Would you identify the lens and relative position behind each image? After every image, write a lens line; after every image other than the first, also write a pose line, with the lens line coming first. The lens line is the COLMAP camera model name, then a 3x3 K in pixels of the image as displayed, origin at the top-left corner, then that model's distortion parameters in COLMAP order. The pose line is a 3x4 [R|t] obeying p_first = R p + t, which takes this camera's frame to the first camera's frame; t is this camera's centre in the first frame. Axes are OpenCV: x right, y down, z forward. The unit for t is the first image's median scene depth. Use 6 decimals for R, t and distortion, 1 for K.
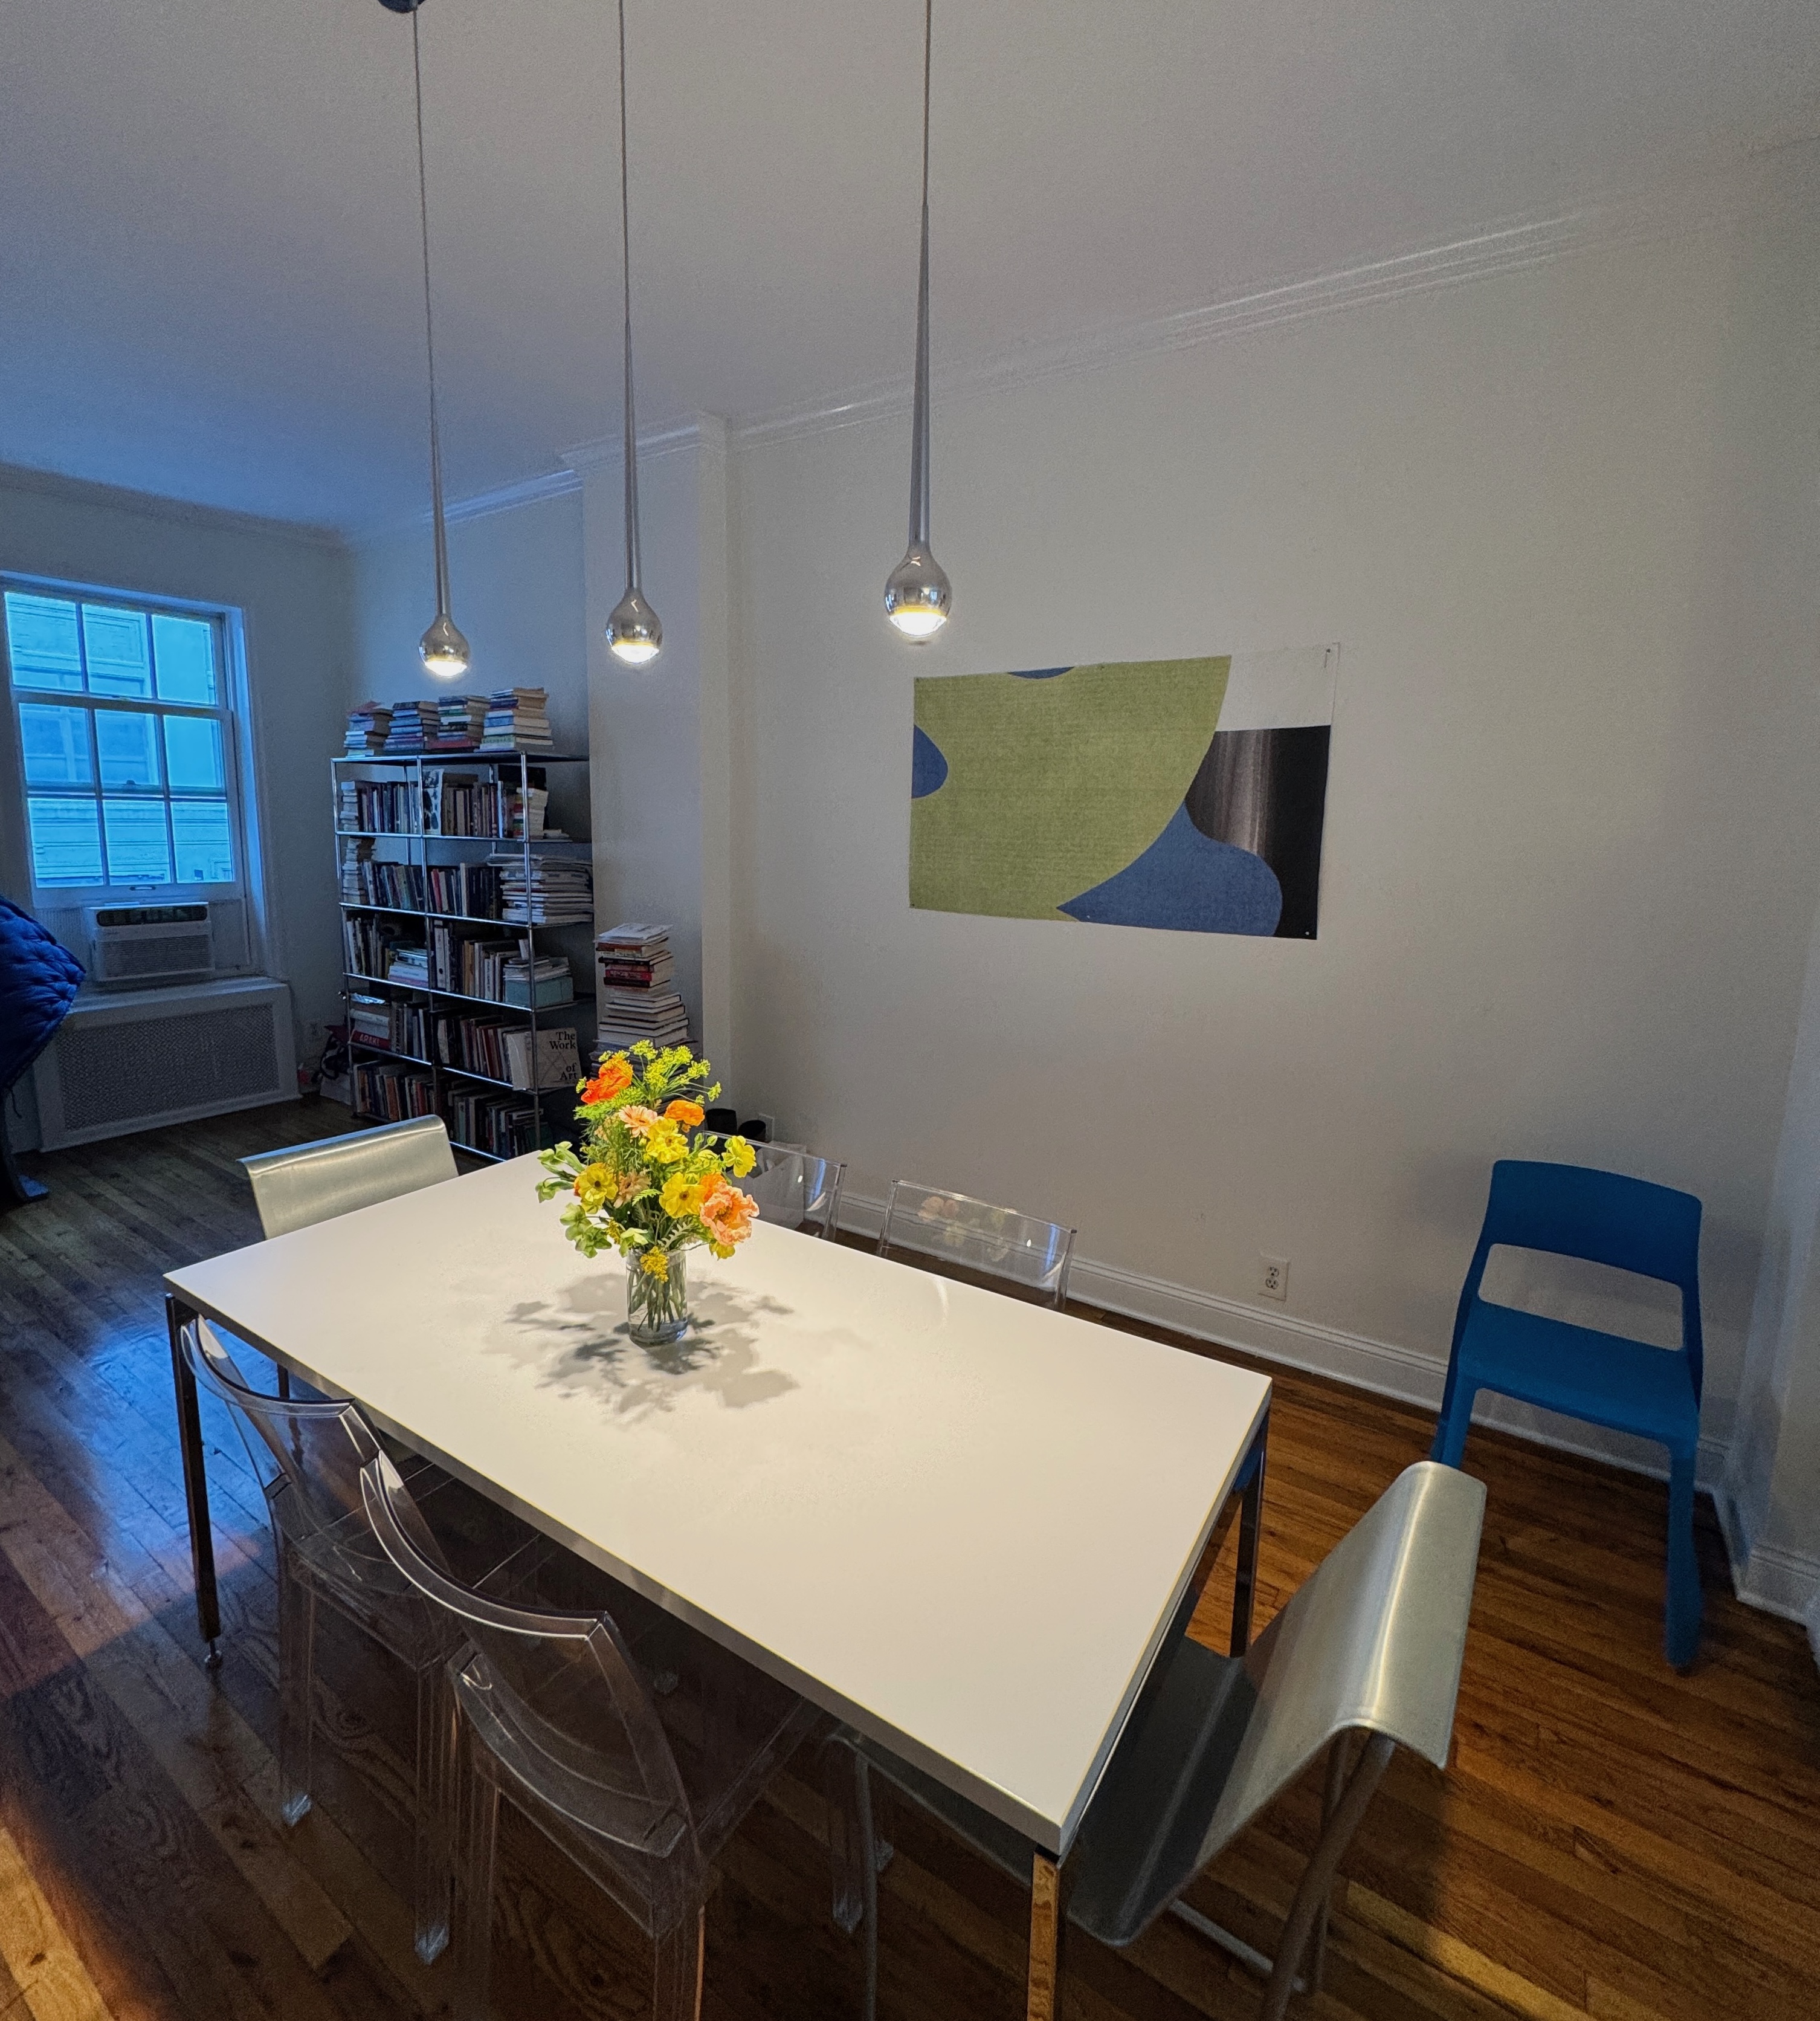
lens RADIAL K [[969.5, 0, 896.2], [0, 969.5, 957.1], [0, 0, 1]] dist [0.000063, 0.000628]
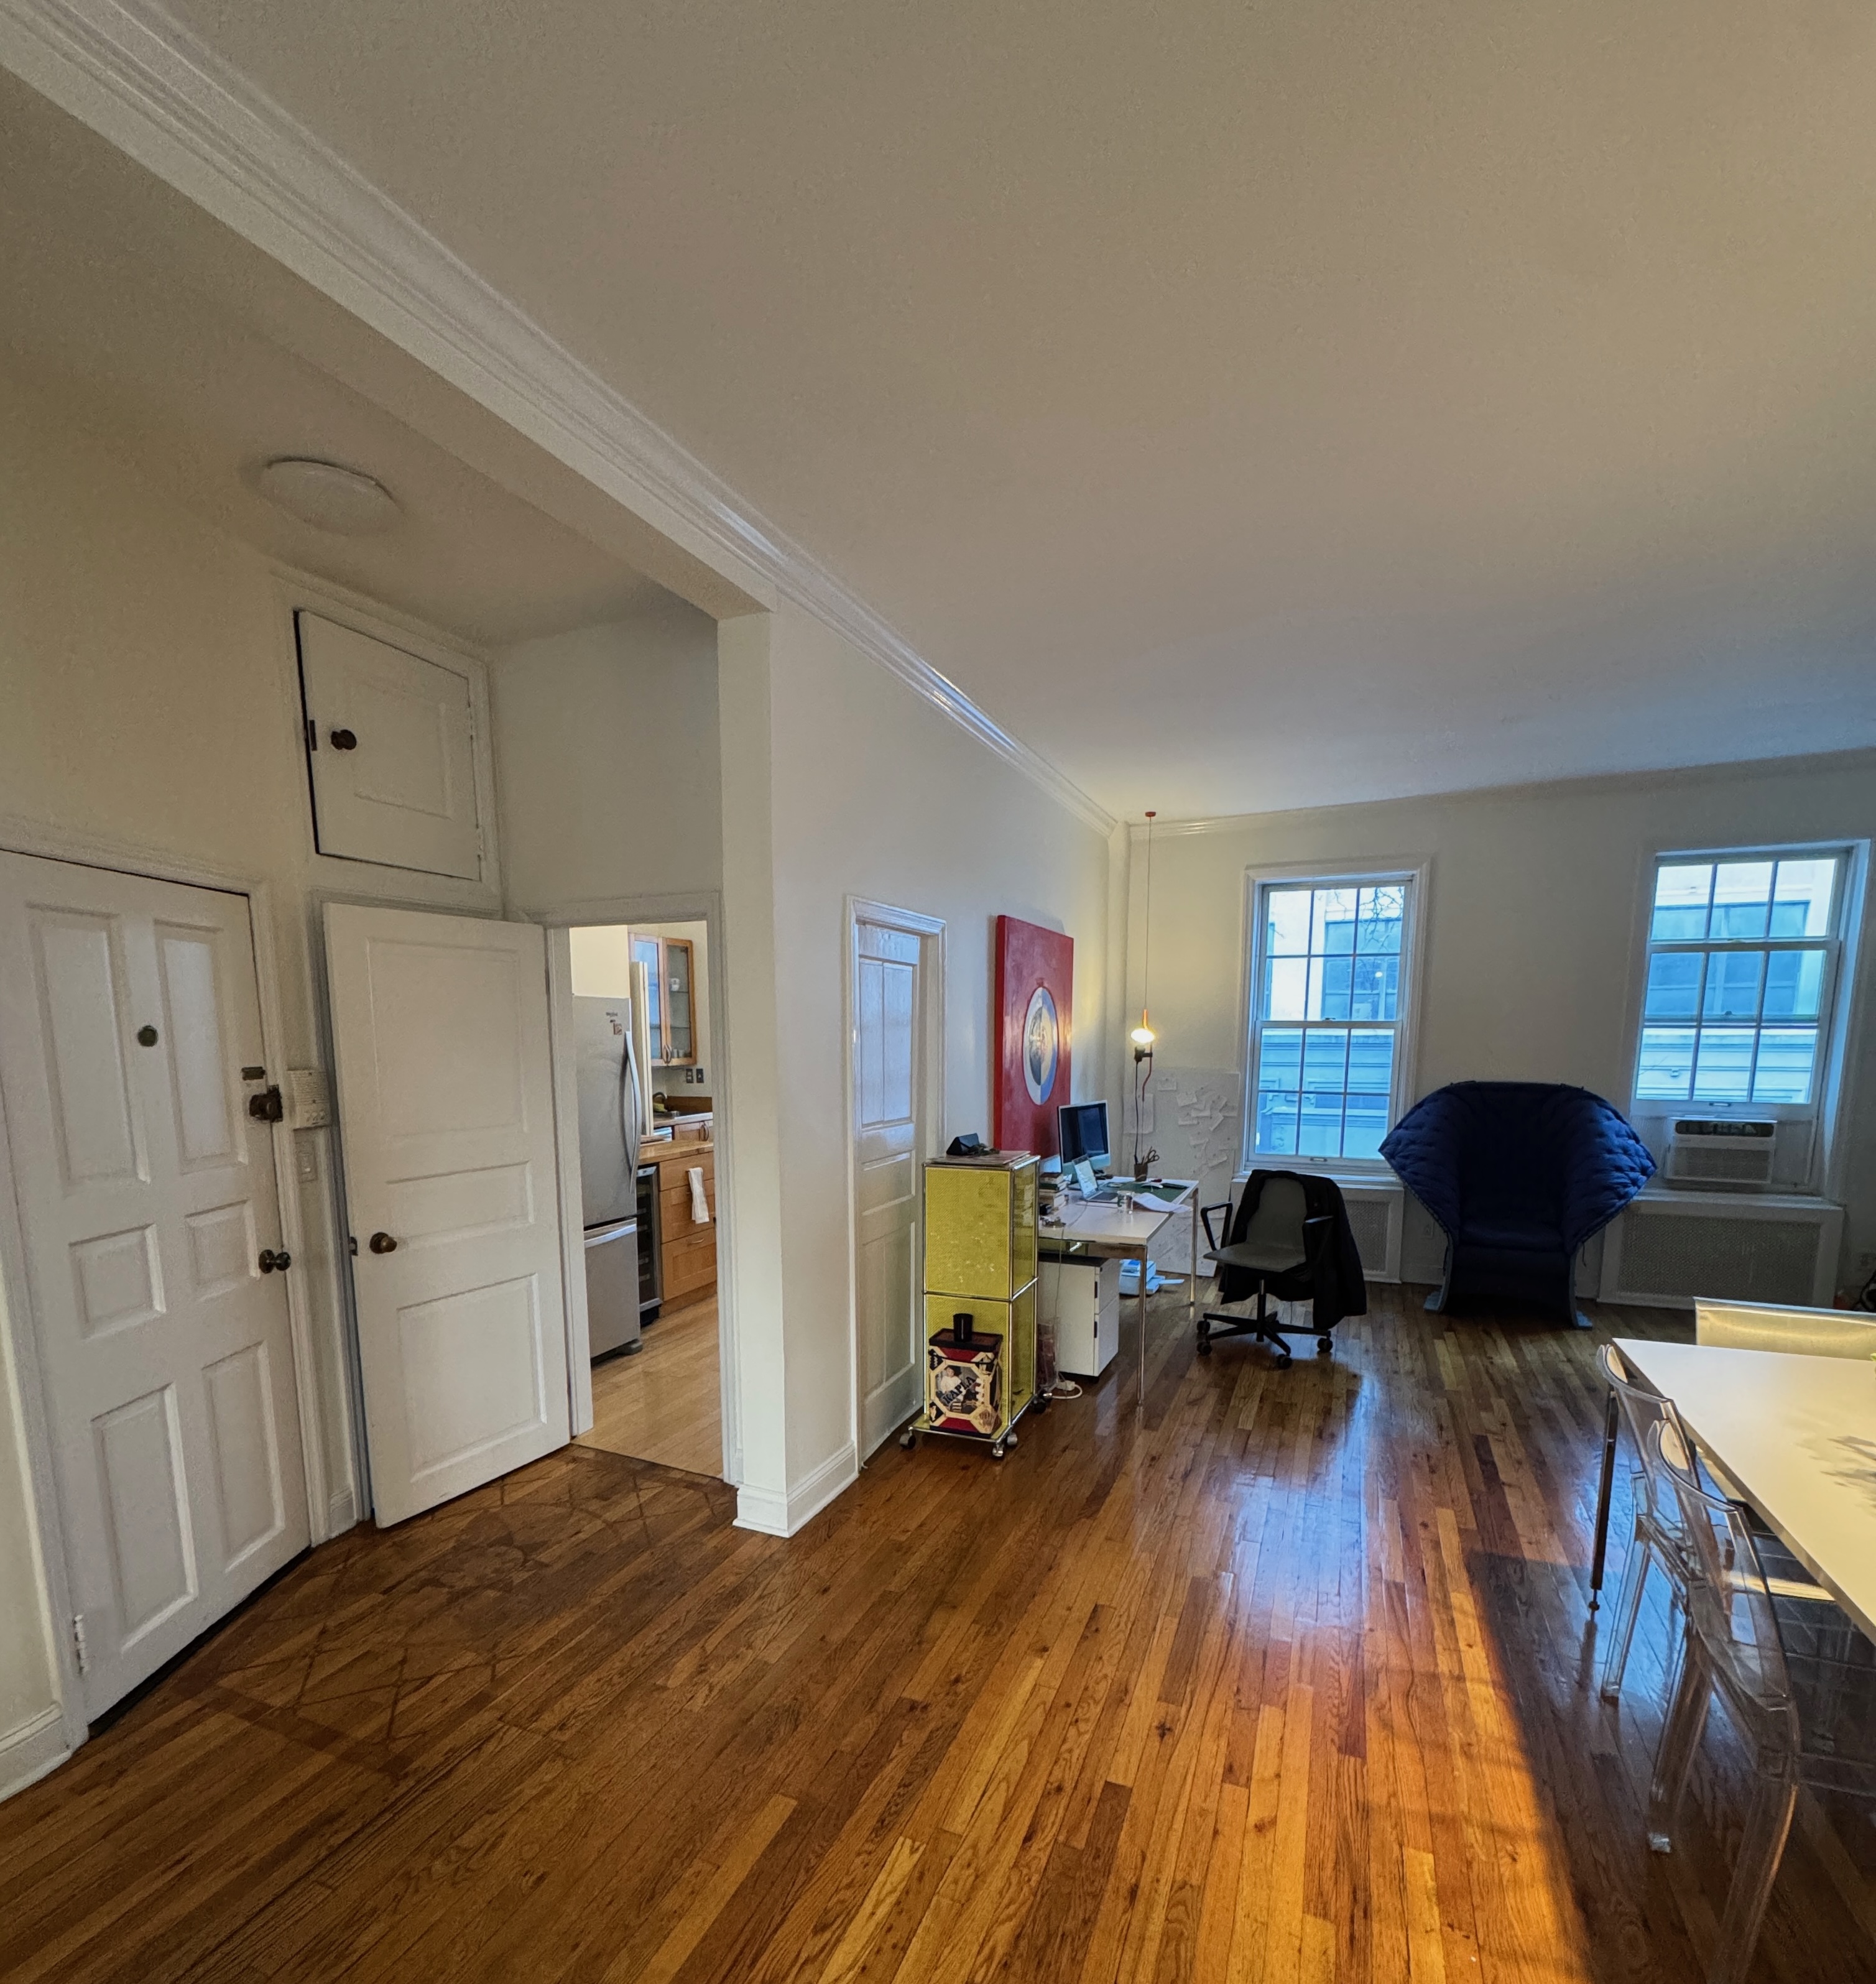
lens RADIAL K [[995.8, 0, 937.7], [0, 995.8, 1174.6], [0, 0, 1]] dist [-0.005883, 0.001136]
pose [[0.204553, 0.124303, -0.970931, 0.279814], [-0.134772, 0.986034, 0.097843, 0.031055], [0.969533, 0.110840, 0.218449, -0.221816]]
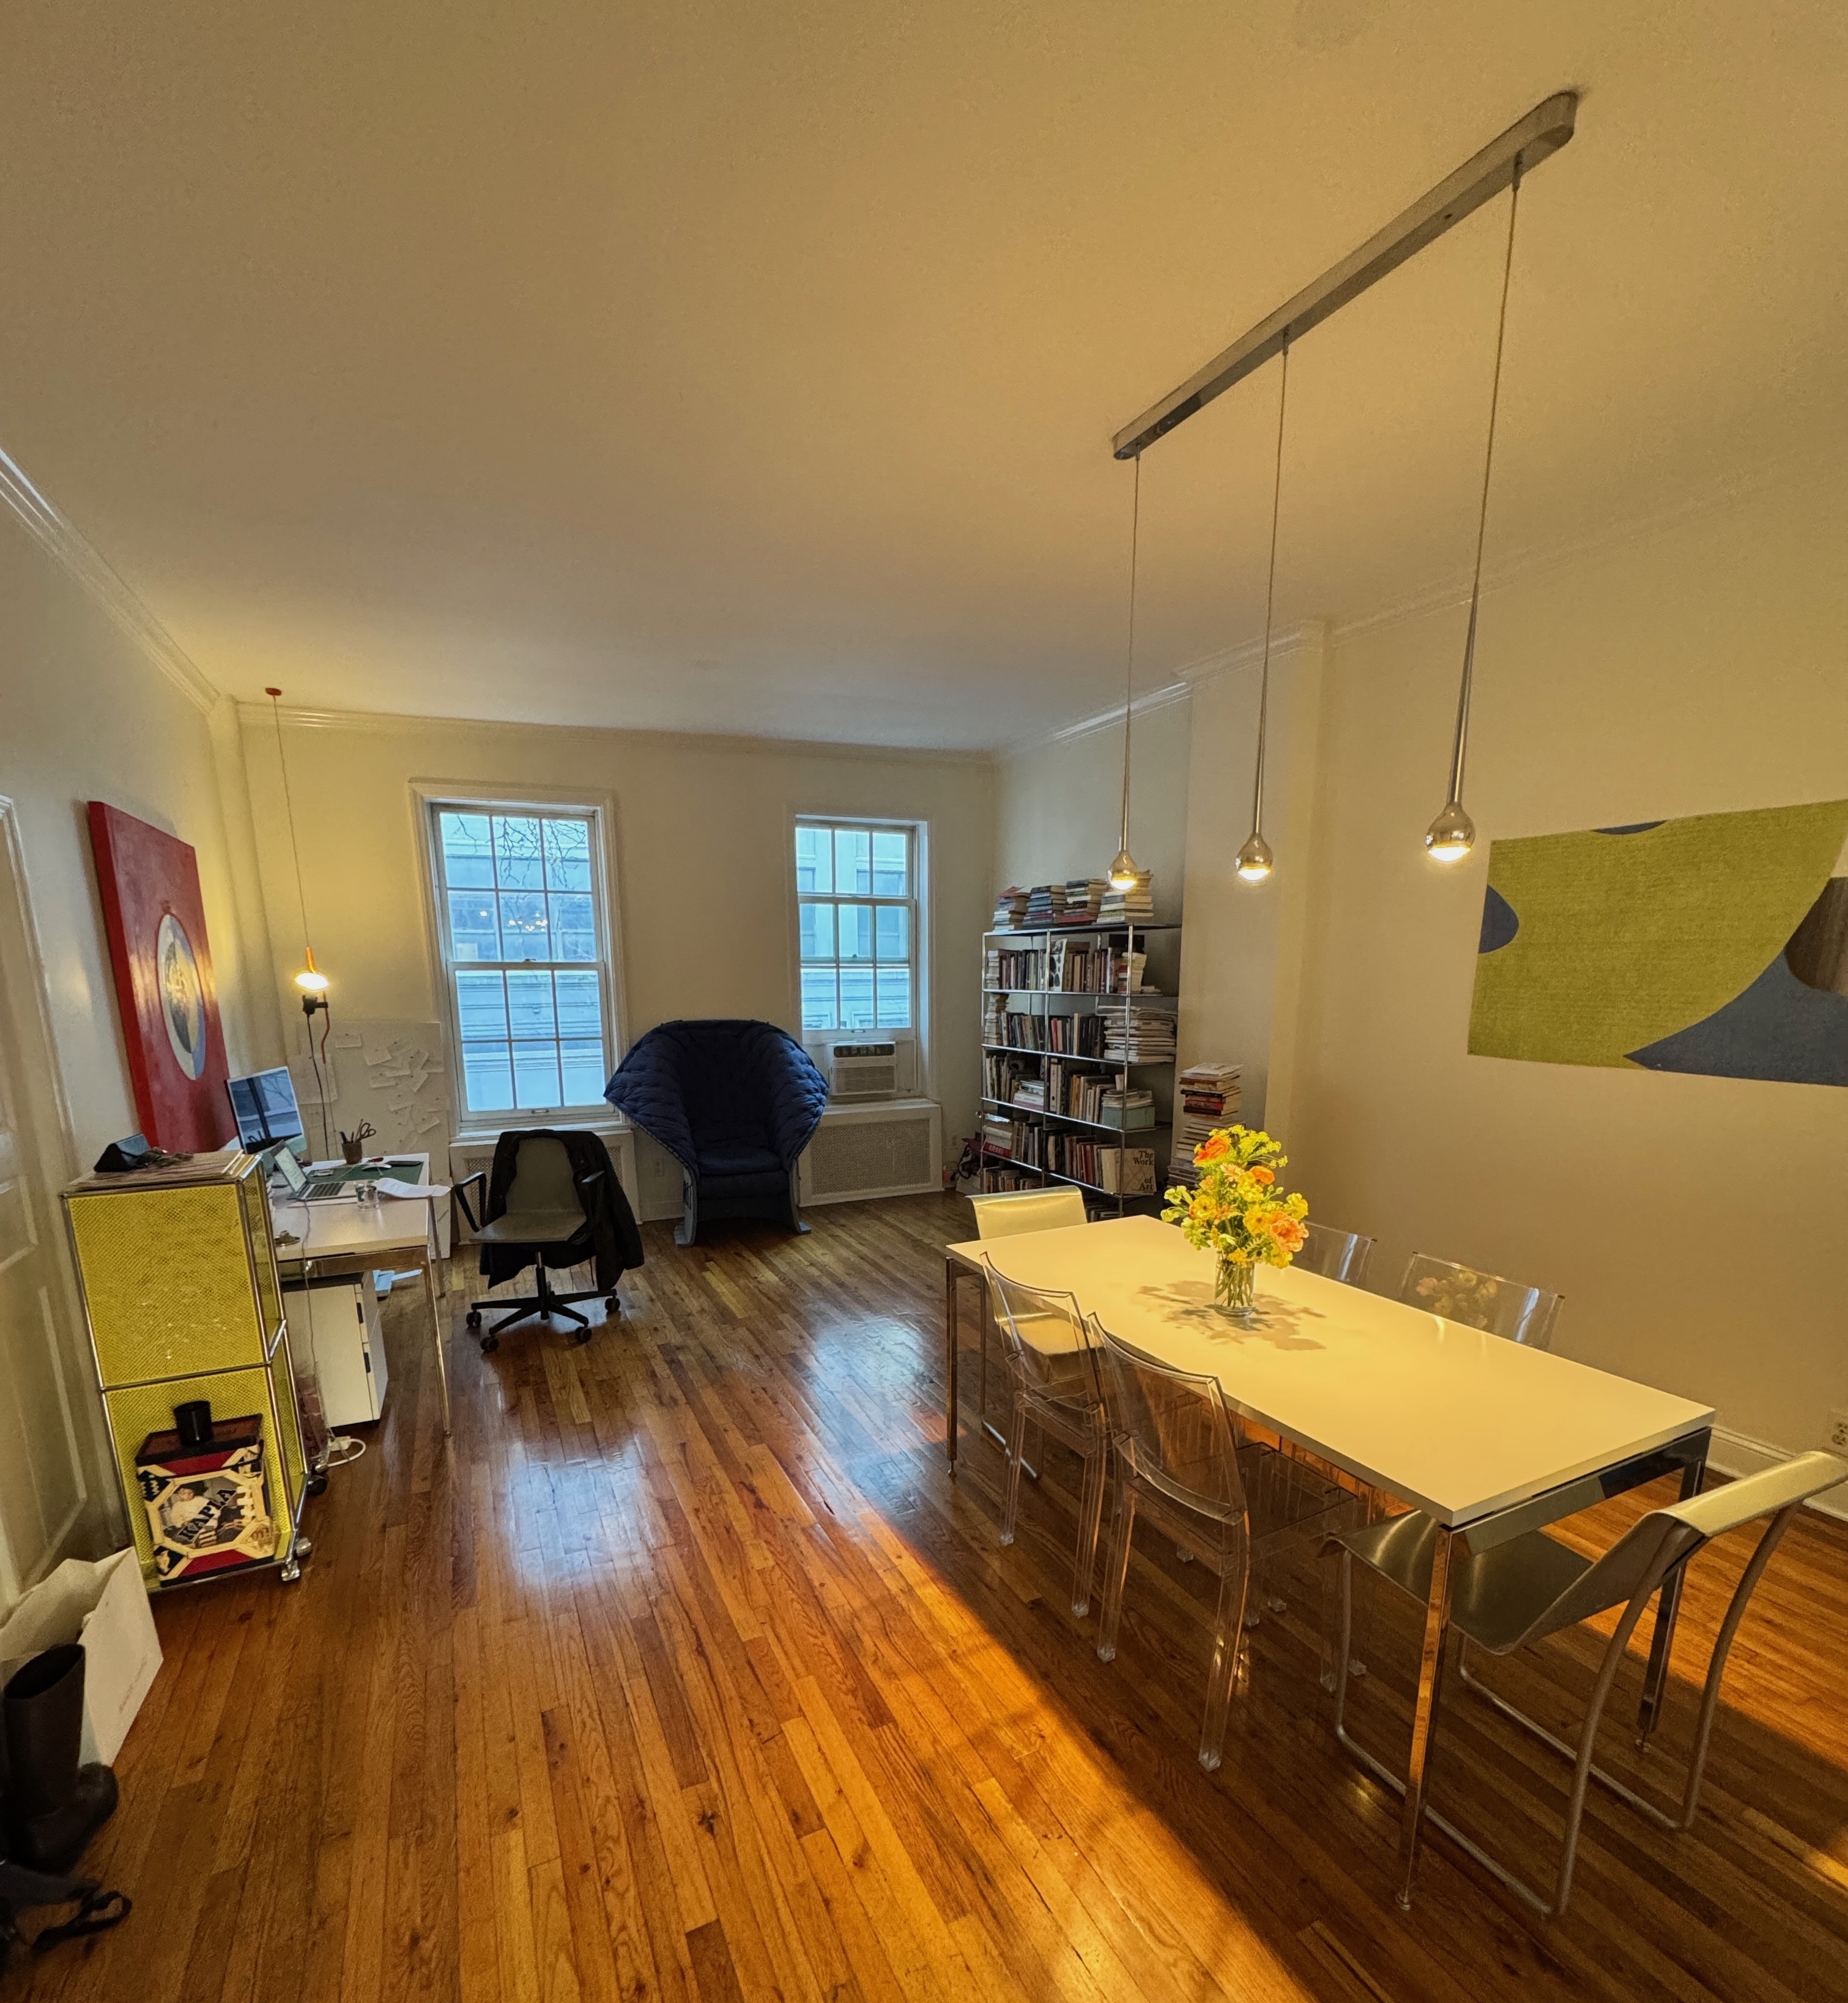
lens RADIAL K [[973.4, 0, 926.1], [0, 973.4, 1180.7], [0, 0, 1]] dist [-0.004278, 0.000057]
pose [[0.866923, 0.085495, -0.491055, 0.037776], [-0.050922, 0.995217, 0.083371, 0.033804], [0.495834, -0.047271, 0.867130, -0.287323]]
